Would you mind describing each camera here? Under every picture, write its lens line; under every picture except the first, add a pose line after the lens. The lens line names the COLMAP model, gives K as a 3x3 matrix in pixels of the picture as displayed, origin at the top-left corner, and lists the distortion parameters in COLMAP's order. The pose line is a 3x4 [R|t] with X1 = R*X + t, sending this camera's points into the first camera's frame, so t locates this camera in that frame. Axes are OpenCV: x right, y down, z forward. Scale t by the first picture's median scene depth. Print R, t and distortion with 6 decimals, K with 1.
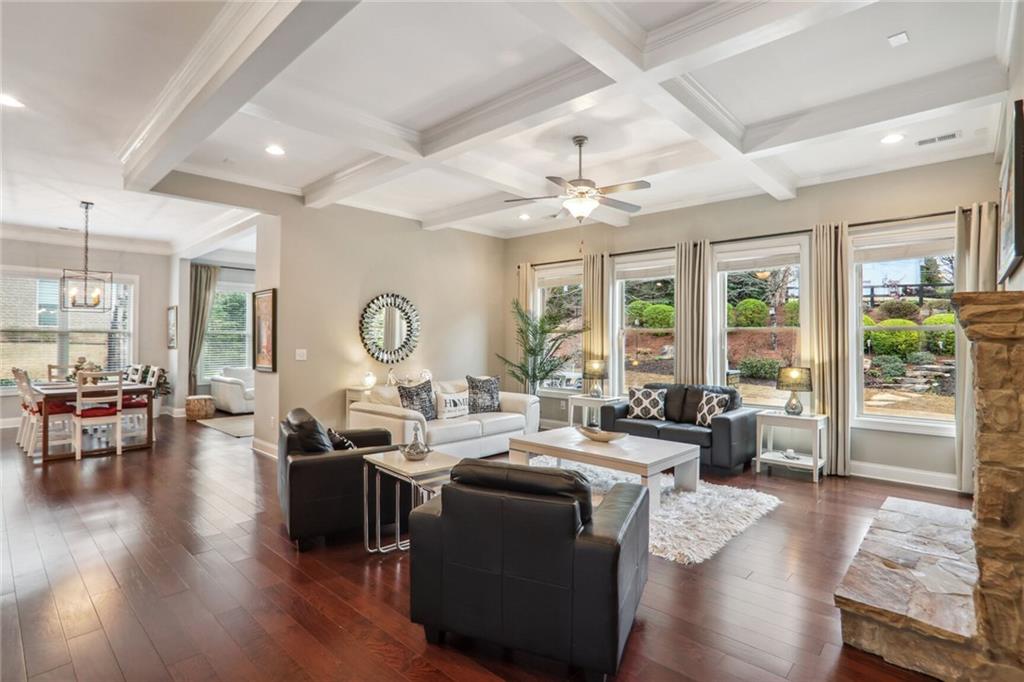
lens RADIAL K [[499.5, 0, 508.4], [0, 499.5, 339.9], [0, 0, 1]] dist [-0.034259, 0.011137]
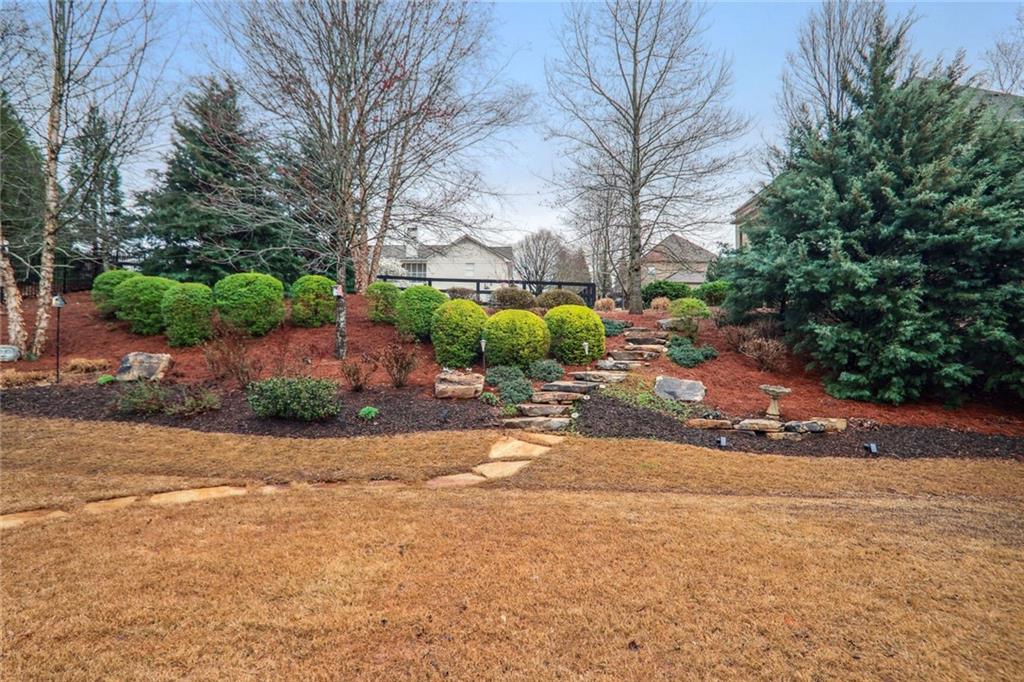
lens RADIAL K [[499.5, 0, 511.8], [0, 499.5, 344.4], [0, 0, 1]] dist [-0.034259, 0.011137]
pose [[0.753632, 0.007504, 0.657254, 0.372276], [-0.001131, 0.999948, -0.010121, 0.010314], [-0.657296, 0.006884, 0.753601, 0.531777]]
